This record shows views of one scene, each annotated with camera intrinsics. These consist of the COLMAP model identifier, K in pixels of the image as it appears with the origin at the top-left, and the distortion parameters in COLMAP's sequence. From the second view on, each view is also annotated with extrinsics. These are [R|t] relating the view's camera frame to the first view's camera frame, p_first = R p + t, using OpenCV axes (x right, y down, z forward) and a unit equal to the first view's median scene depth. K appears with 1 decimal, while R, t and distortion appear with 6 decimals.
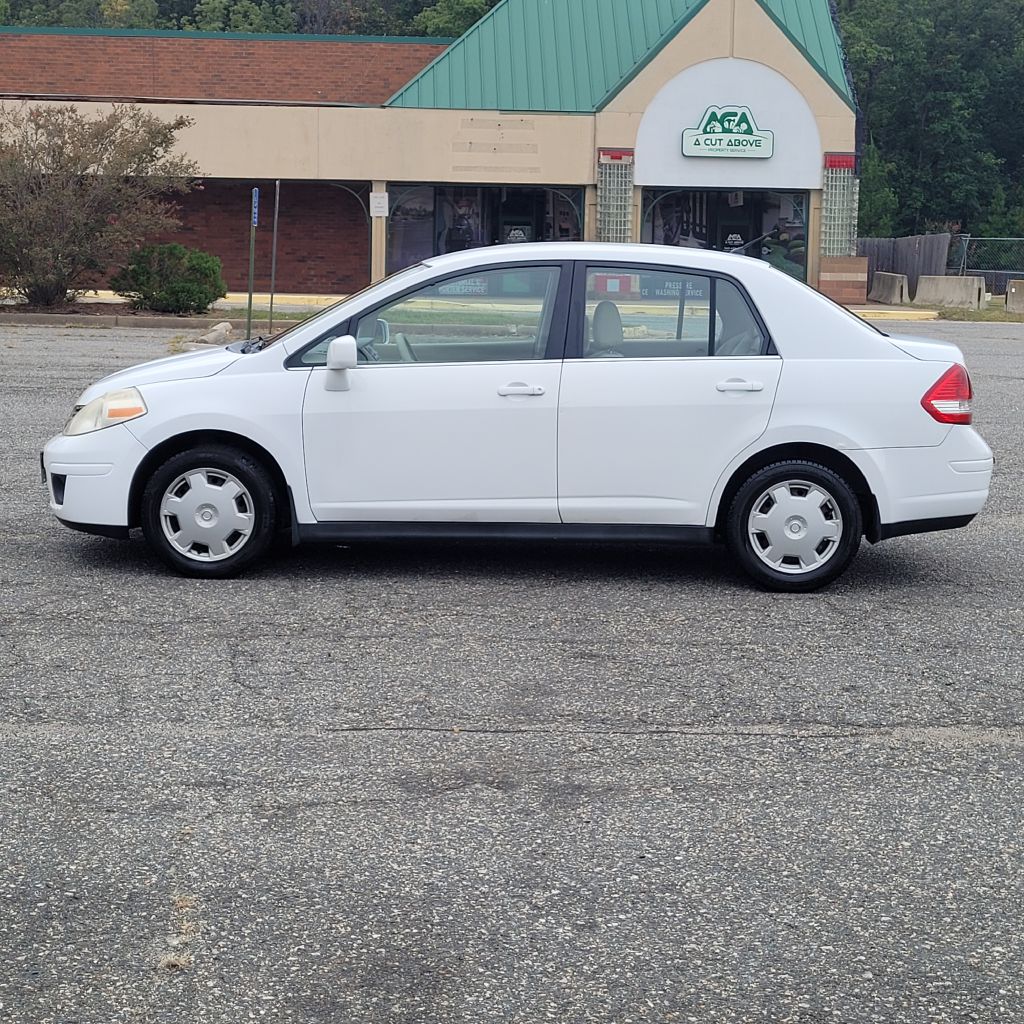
lens RADIAL K [[1829.3, 0, 498.8], [0, 1829.3, 478.4], [0, 0, 1]] dist [0.040036, 0.000000]
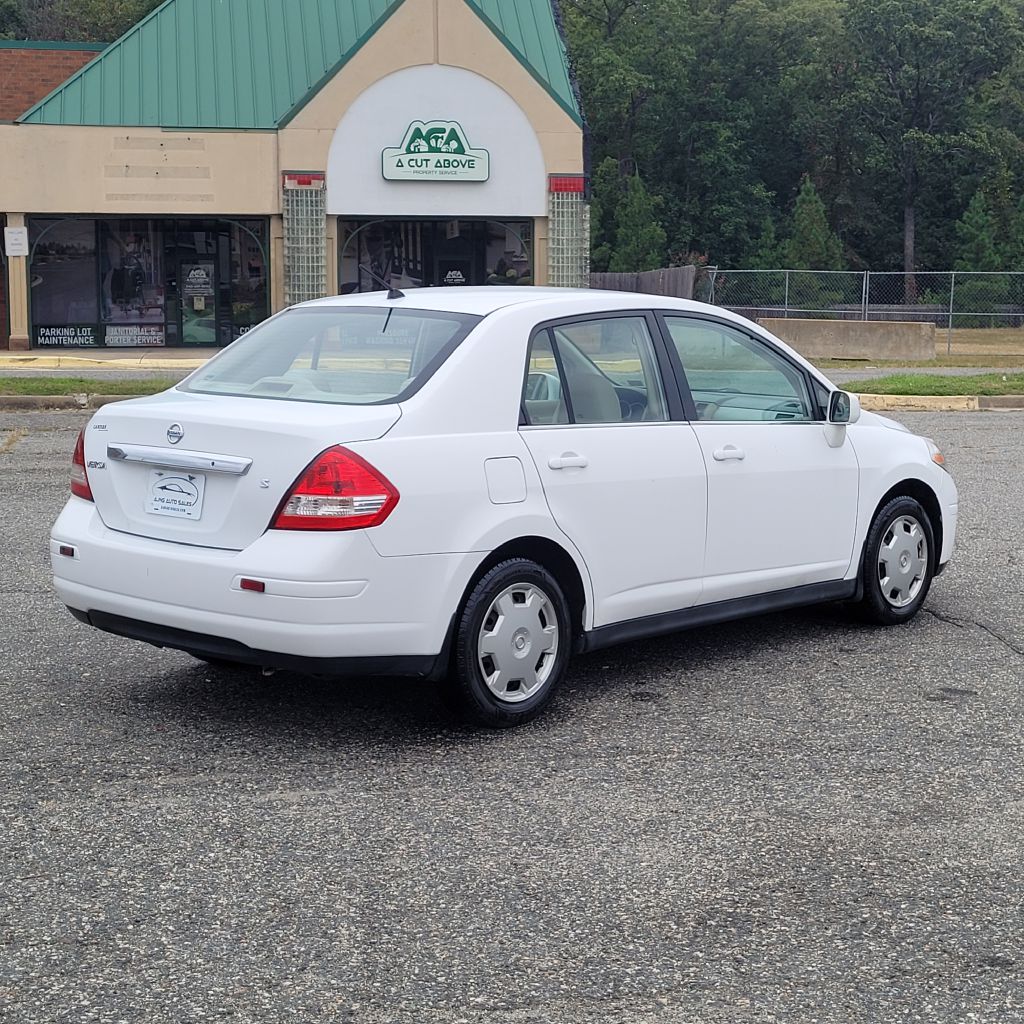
lens RADIAL K [[1829.3, 0, 539.5], [0, 1829.3, 482.2], [0, 0, 1]] dist [0.040036, 0.000000]
pose [[0.991146, -0.032419, 0.128762, 0.057710], [0.035034, 0.999222, -0.018099, -0.017584], [-0.128075, 0.022450, 0.991510, 0.149758]]
